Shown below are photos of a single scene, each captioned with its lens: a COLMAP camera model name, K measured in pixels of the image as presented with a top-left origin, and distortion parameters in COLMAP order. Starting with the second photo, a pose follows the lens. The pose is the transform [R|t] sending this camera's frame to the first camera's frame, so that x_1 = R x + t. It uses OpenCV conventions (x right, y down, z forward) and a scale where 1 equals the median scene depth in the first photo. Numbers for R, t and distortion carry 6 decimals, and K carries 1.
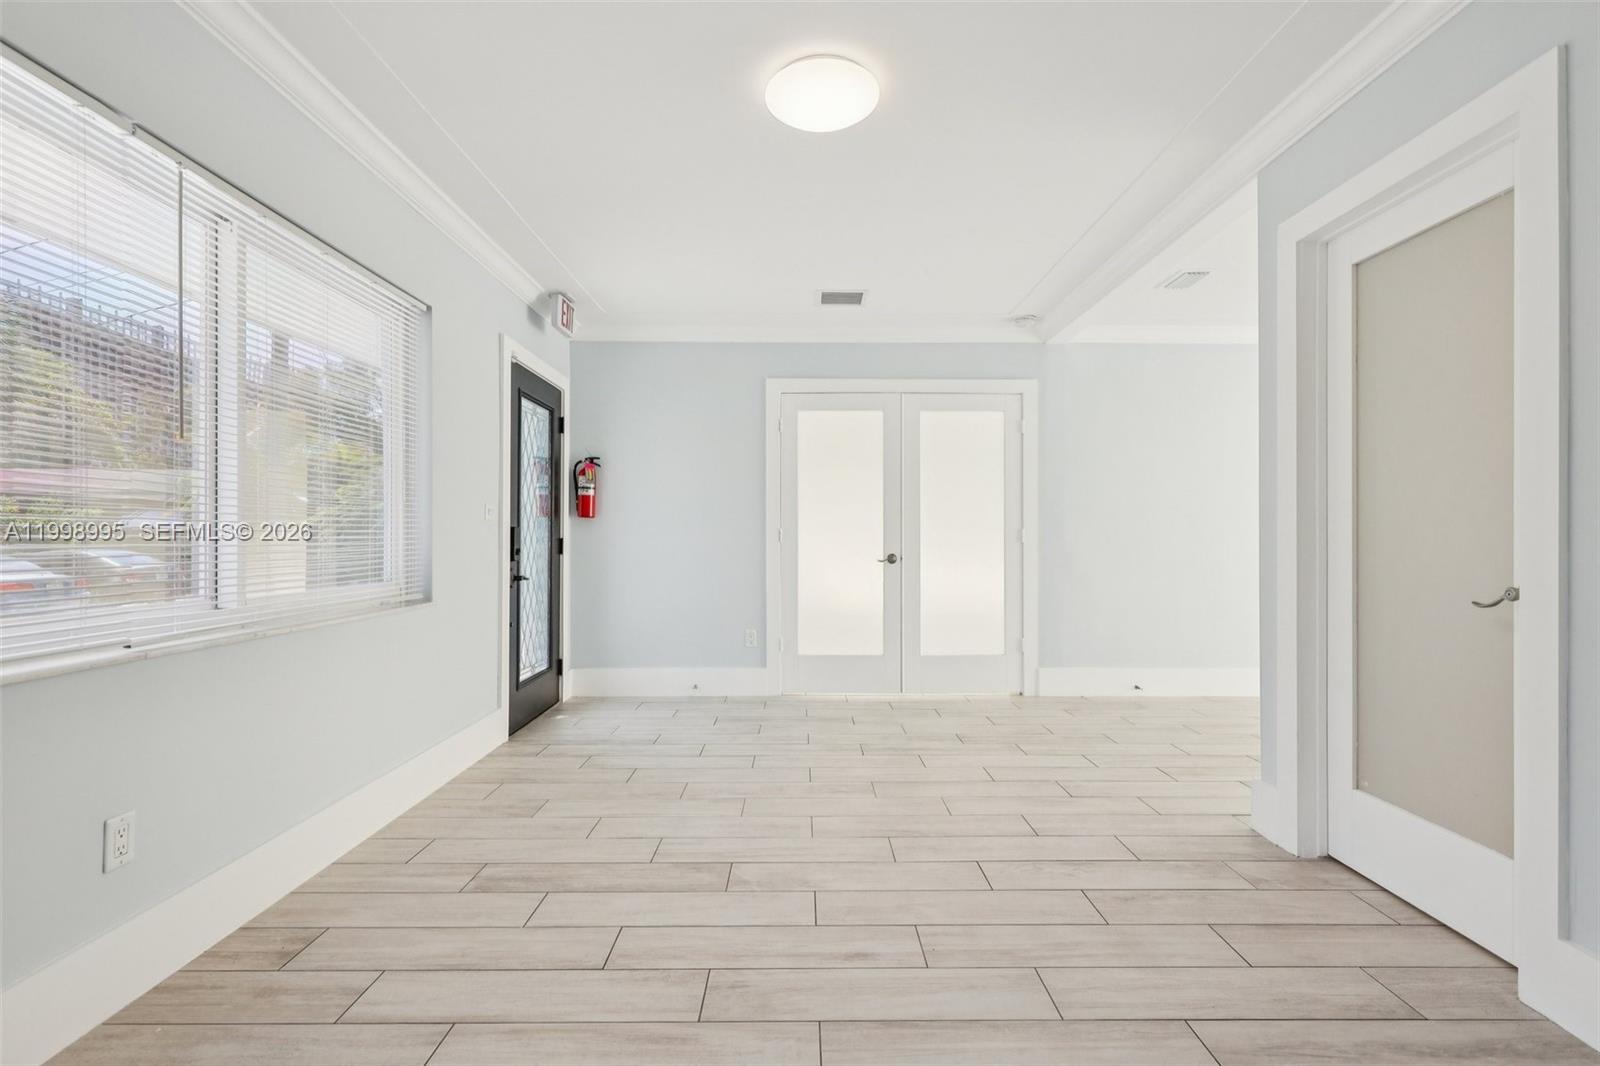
lens RADIAL K [[749.6, 0, 802.1], [0, 749.6, 534.2], [0, 0, 1]] dist [0.001481, -0.000441]
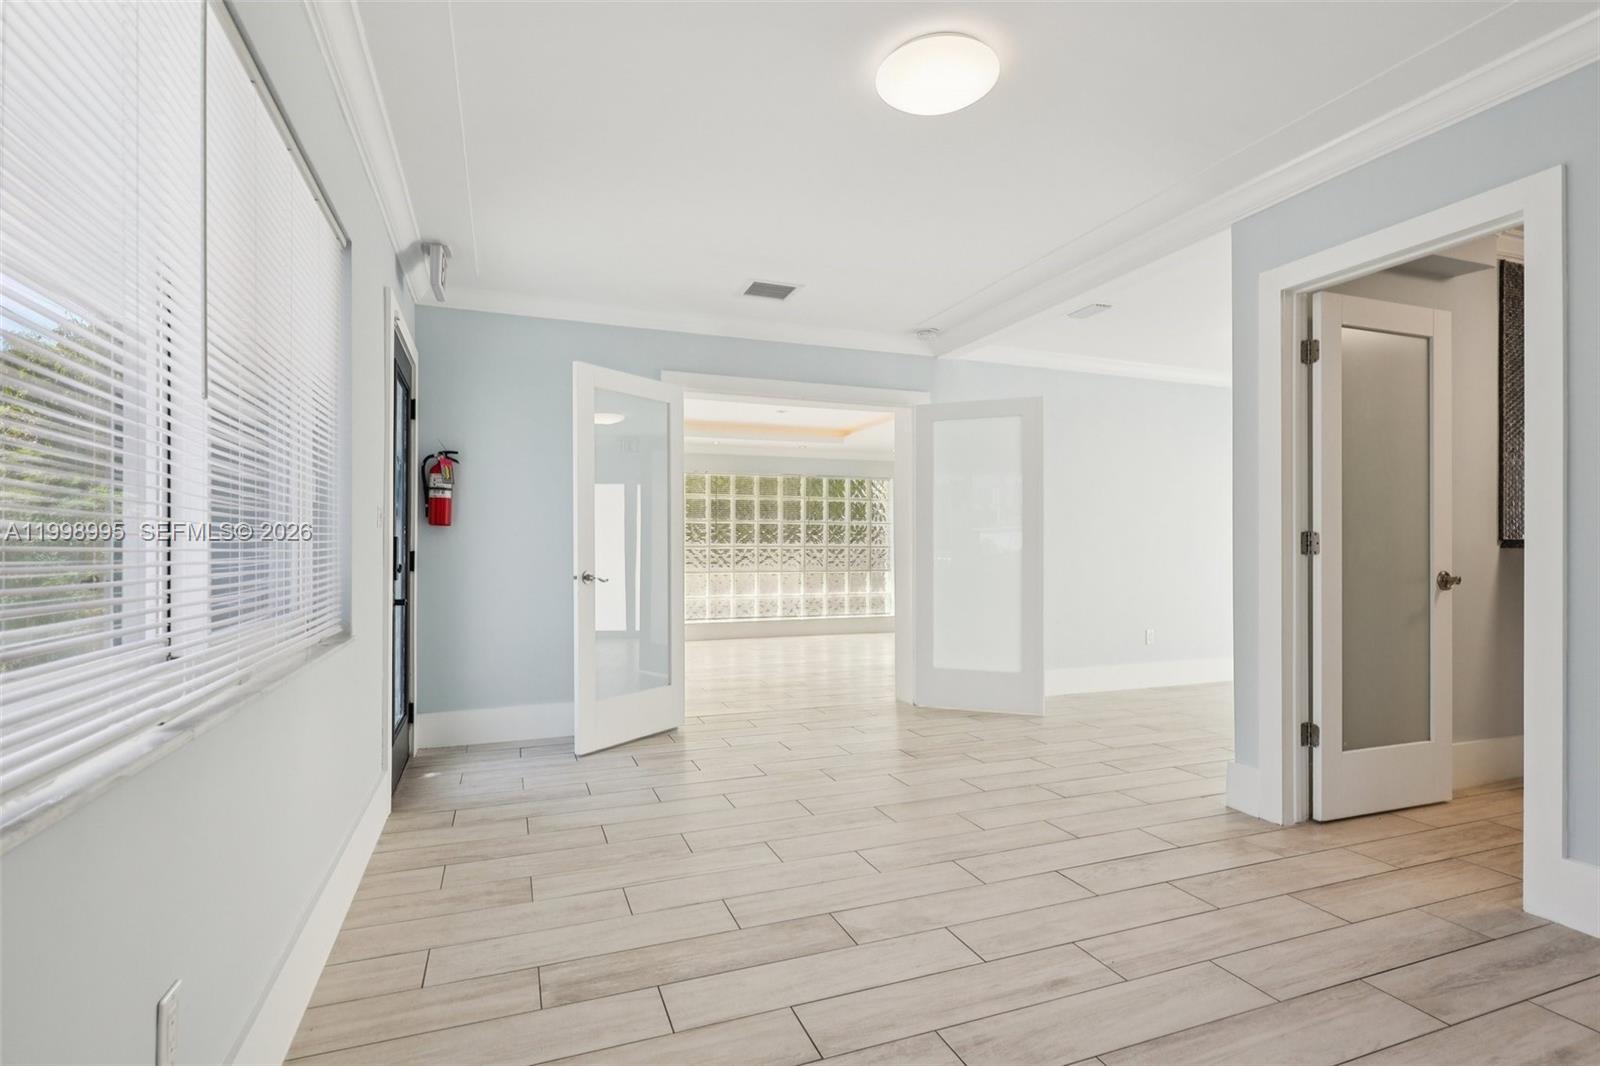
lens RADIAL K [[790.4, 0, 810.3], [0, 790.4, 535.0], [0, 0, 1]] dist [0.001797, -0.000562]
pose [[0.933971, 0.003228, 0.357333, -0.400359], [0.002249, 0.999886, -0.014910, 0.003504], [-0.357341, 0.014729, 0.933858, 0.112011]]
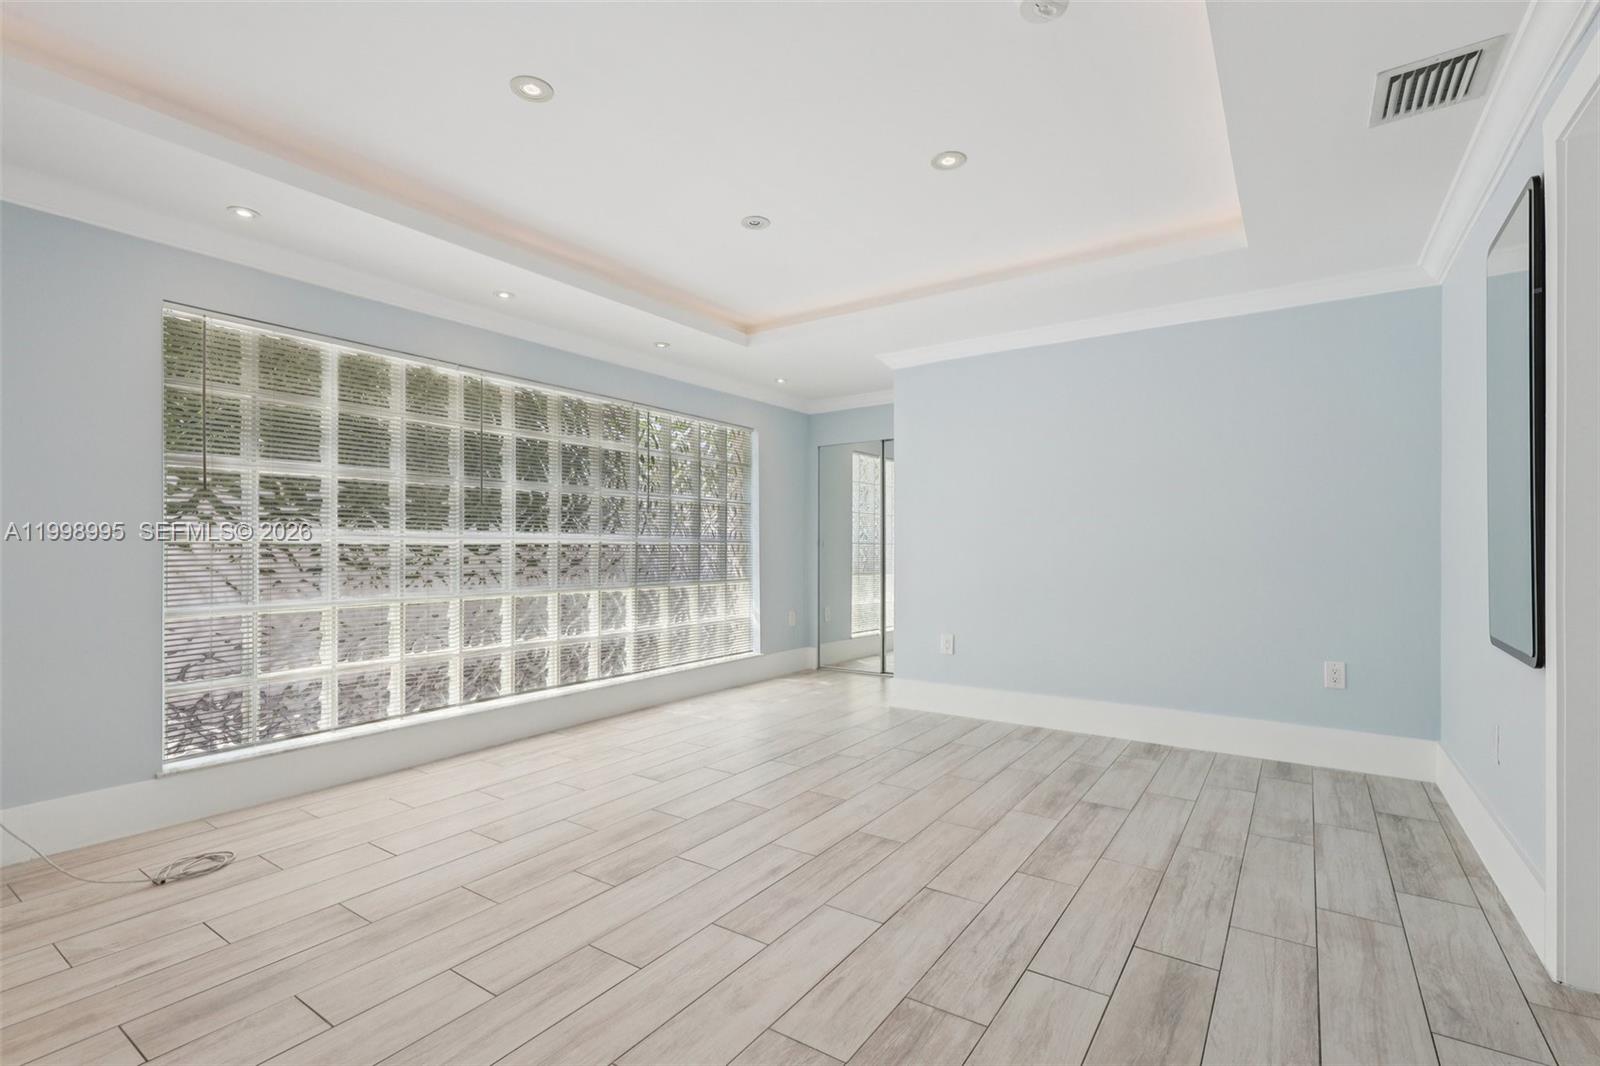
lens RADIAL K [[727.7, 0, 807.6], [0, 727.7, 534.4], [0, 0, 1]] dist [0.000884, -0.000253]
pose [[0.561296, 0.011903, 0.827529, -0.357933], [0.000551, 0.999891, -0.014756, 0.015229], [-0.827615, 0.008738, 0.561228, 2.153069]]
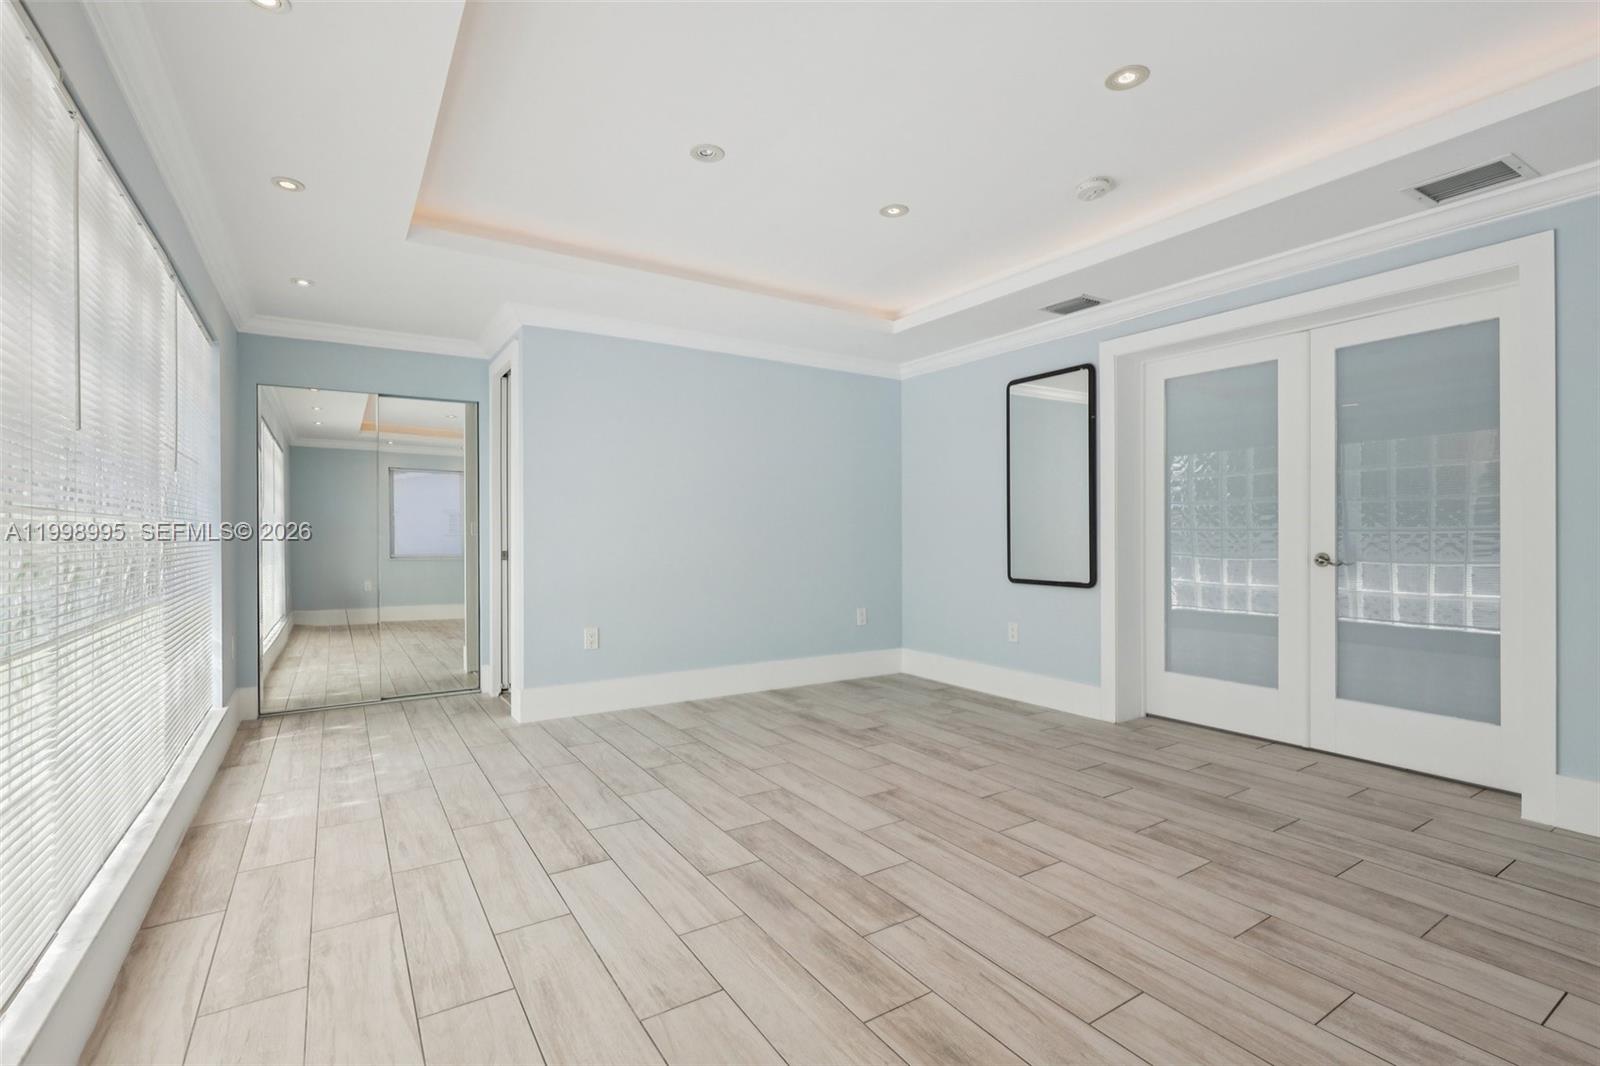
lens RADIAL K [[727.7, 0, 807.6], [0, 727.7, 534.4], [0, 0, 1]] dist [0.000884, -0.000253]
pose [[-0.545663, -0.000050, 0.838005, -0.341166], [-0.000359, 1.000000, -0.000175, 0.021435], [-0.838005, -0.000396, -0.545663, 3.293402]]
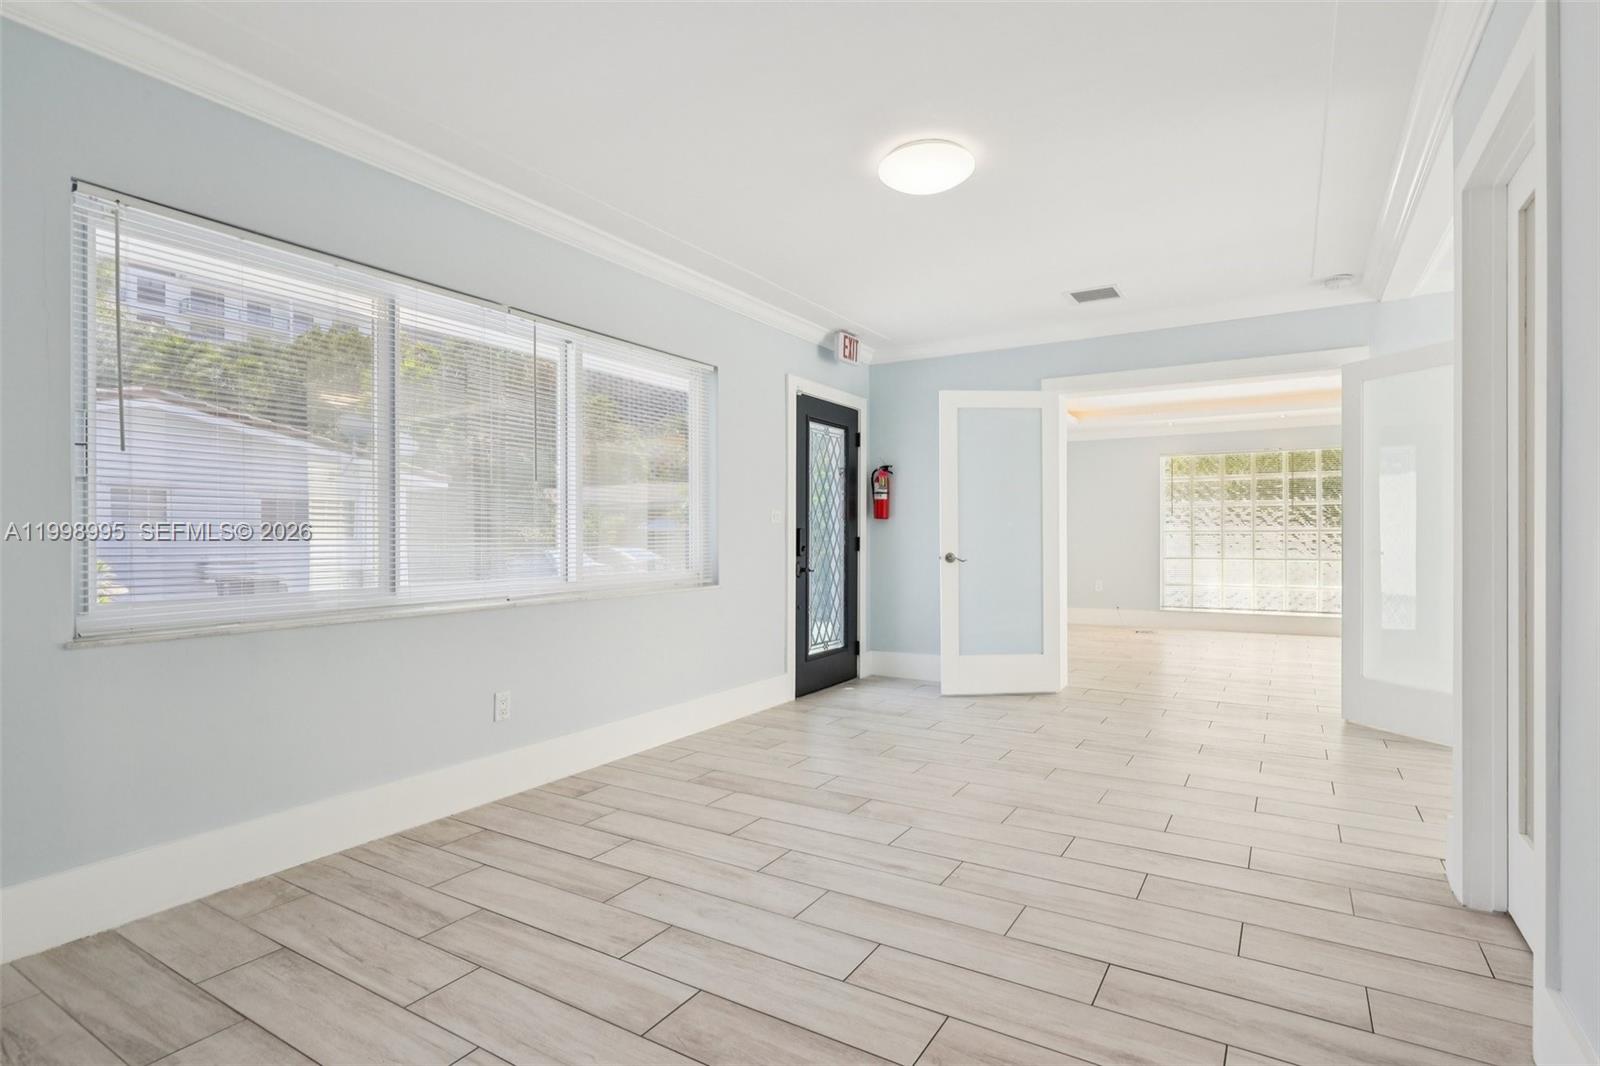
lens RADIAL K [[790.4, 0, 810.3], [0, 790.4, 535.0], [0, 0, 1]] dist [0.001797, -0.000562]
pose [[0.853879, -0.004009, -0.520456, 0.447331], [0.006422, 0.999975, 0.002834, -0.003465], [0.520432, -0.005762, 0.853884, -0.149902]]
